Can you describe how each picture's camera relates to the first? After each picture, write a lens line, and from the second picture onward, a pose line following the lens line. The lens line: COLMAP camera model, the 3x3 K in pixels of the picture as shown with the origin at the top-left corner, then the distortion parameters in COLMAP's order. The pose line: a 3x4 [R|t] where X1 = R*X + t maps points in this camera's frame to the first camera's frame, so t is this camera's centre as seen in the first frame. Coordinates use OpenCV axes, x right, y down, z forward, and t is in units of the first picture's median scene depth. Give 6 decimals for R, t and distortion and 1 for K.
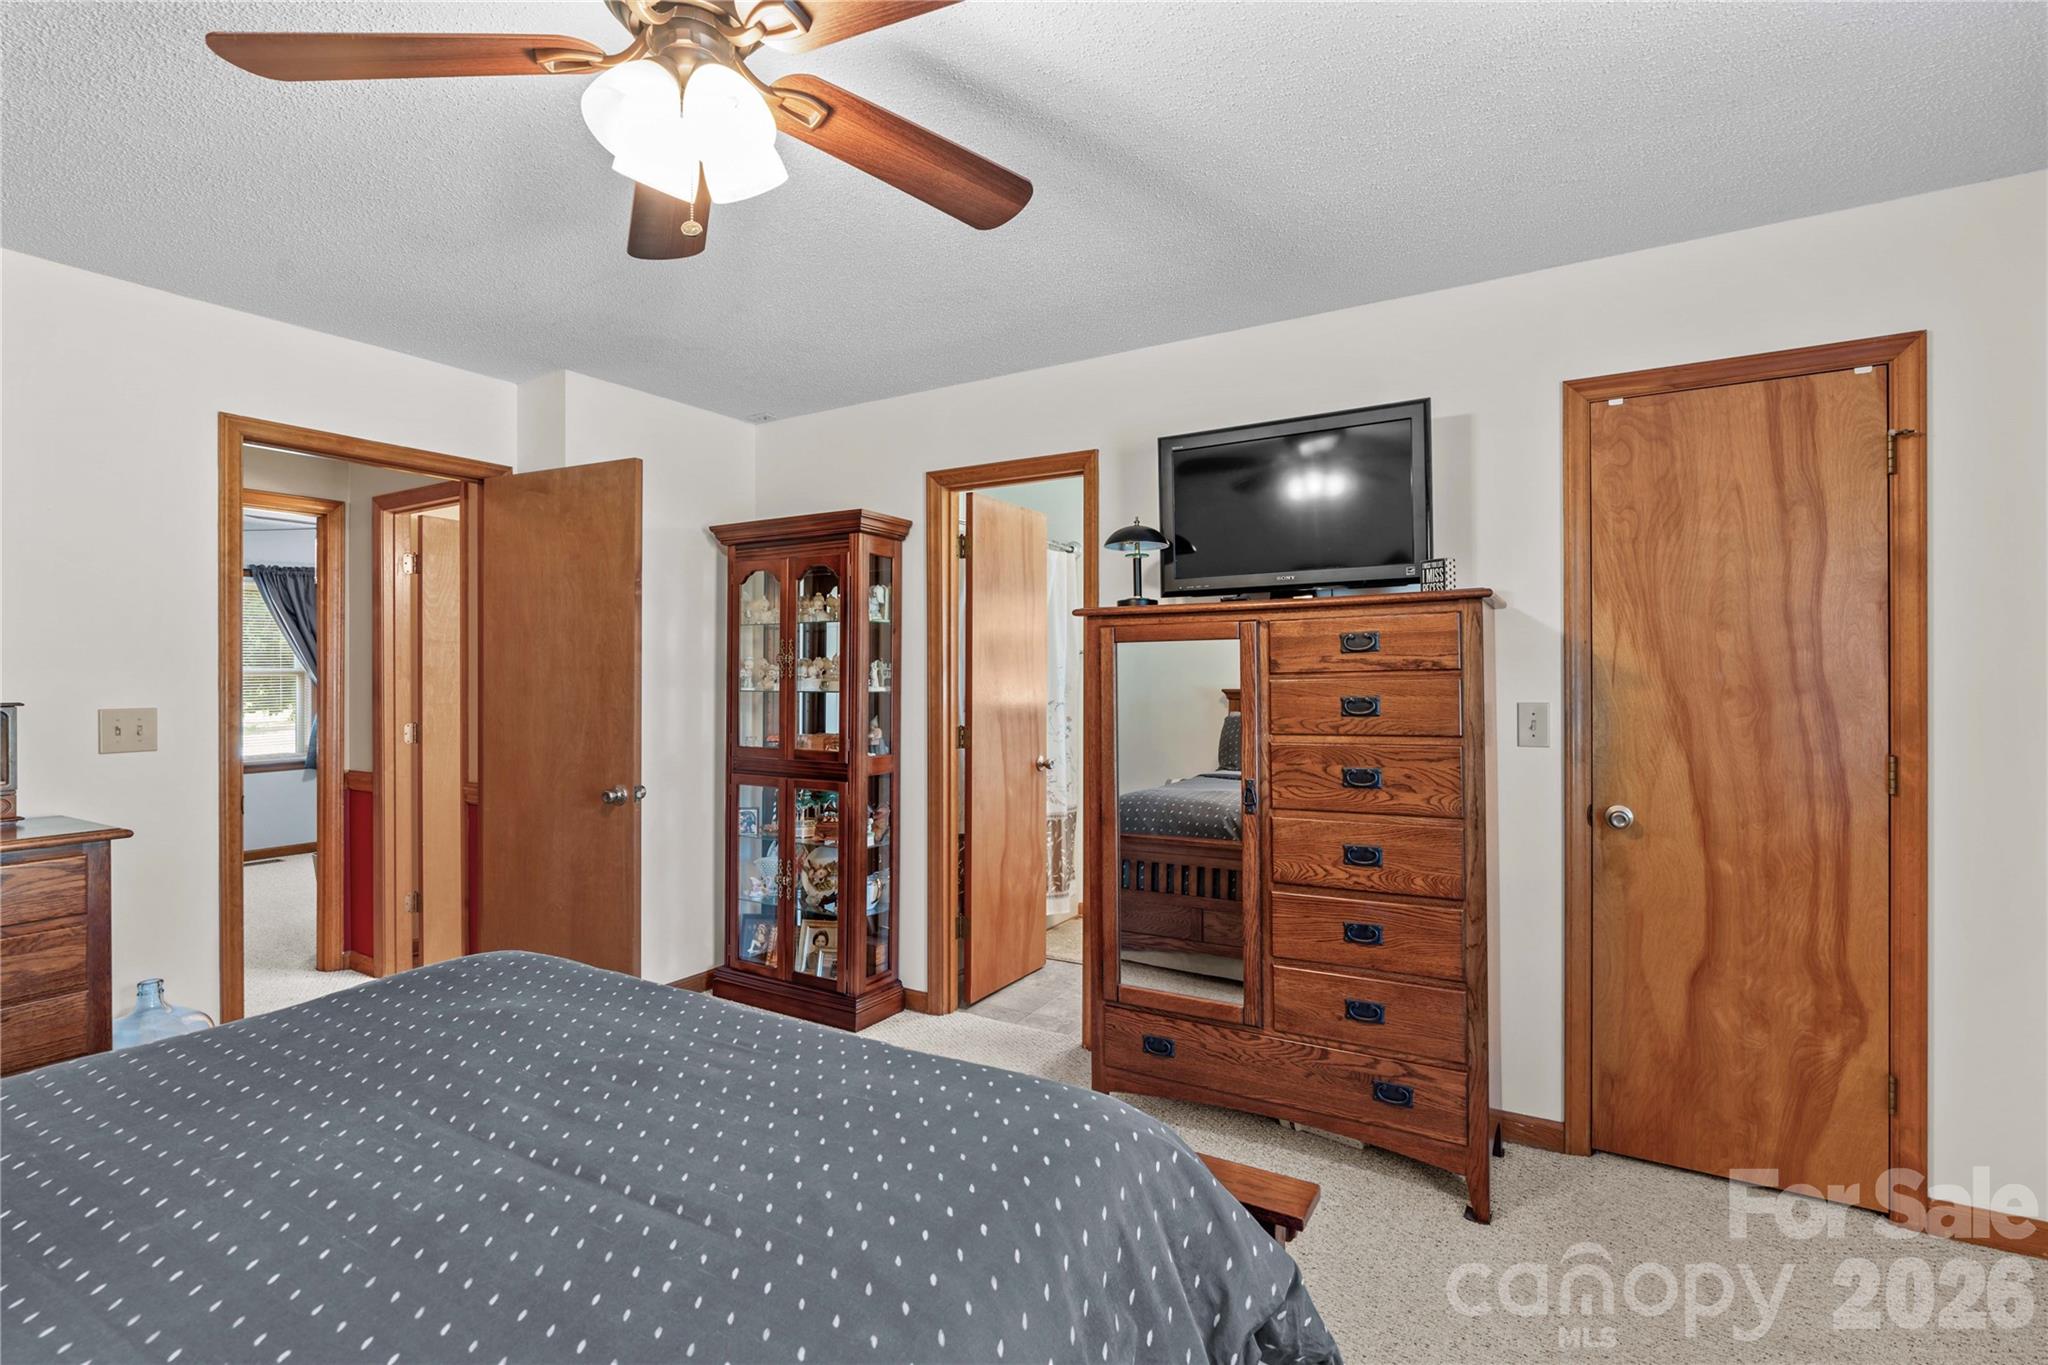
lens RADIAL K [[939.4, 0, 1026.2], [0, 939.4, 686.4], [0, 0, 1]] dist [-0.018357, 0.007389]
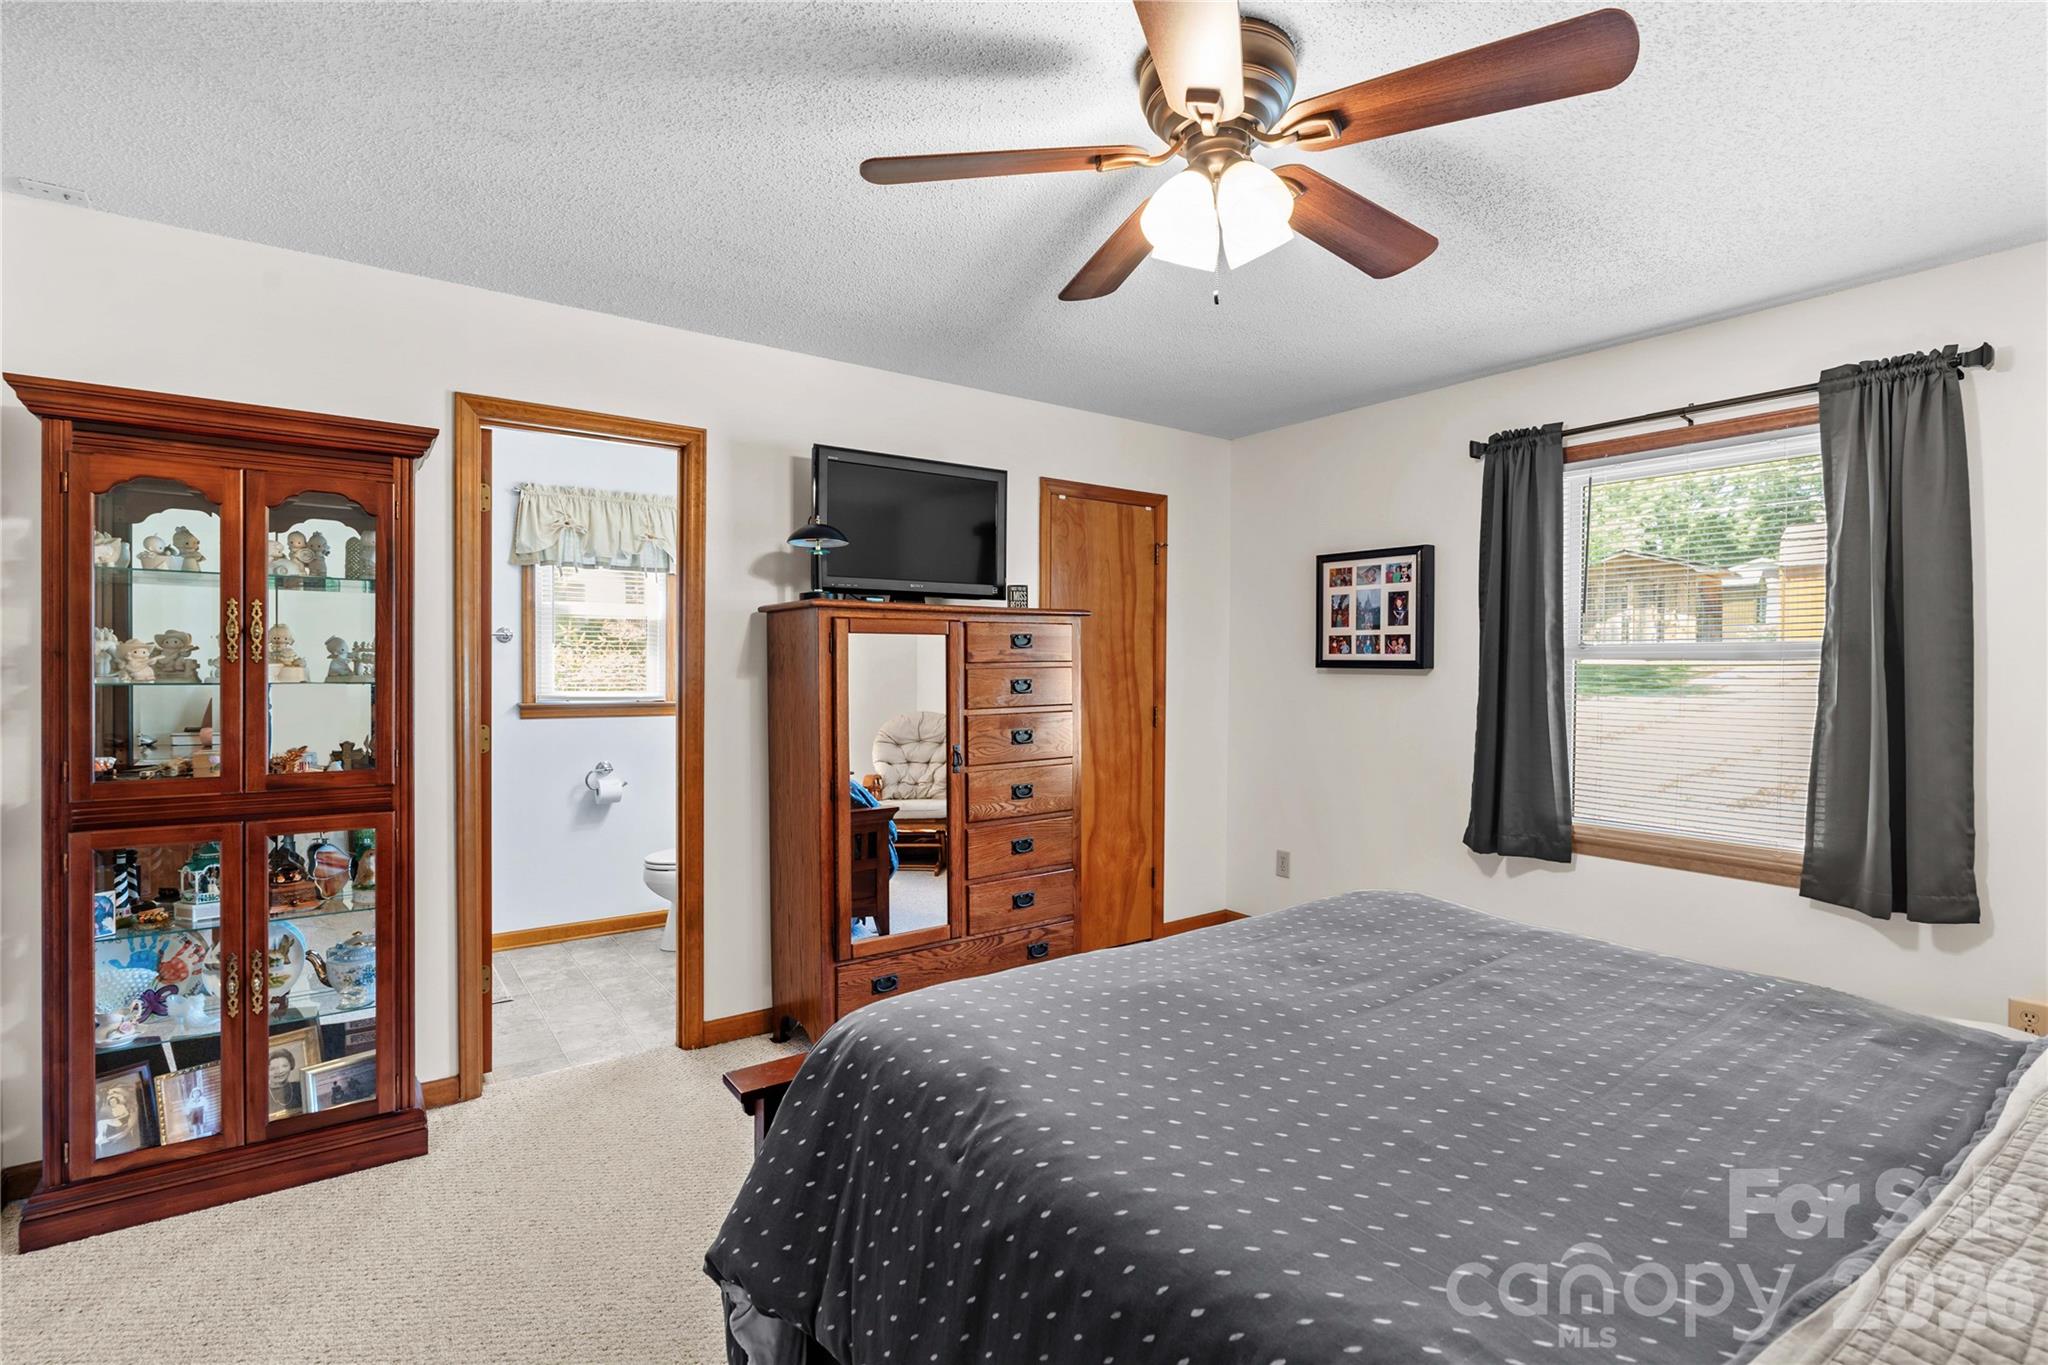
lens RADIAL K [[939.4, 0, 1026.2], [0, 939.4, 686.4], [0, 0, 1]] dist [-0.018357, 0.007389]
pose [[0.401938, -0.015929, 0.915528, -0.939121], [0.003425, 0.999868, 0.015893, -0.001515], [-0.915661, -0.003253, 0.401939, 0.420844]]
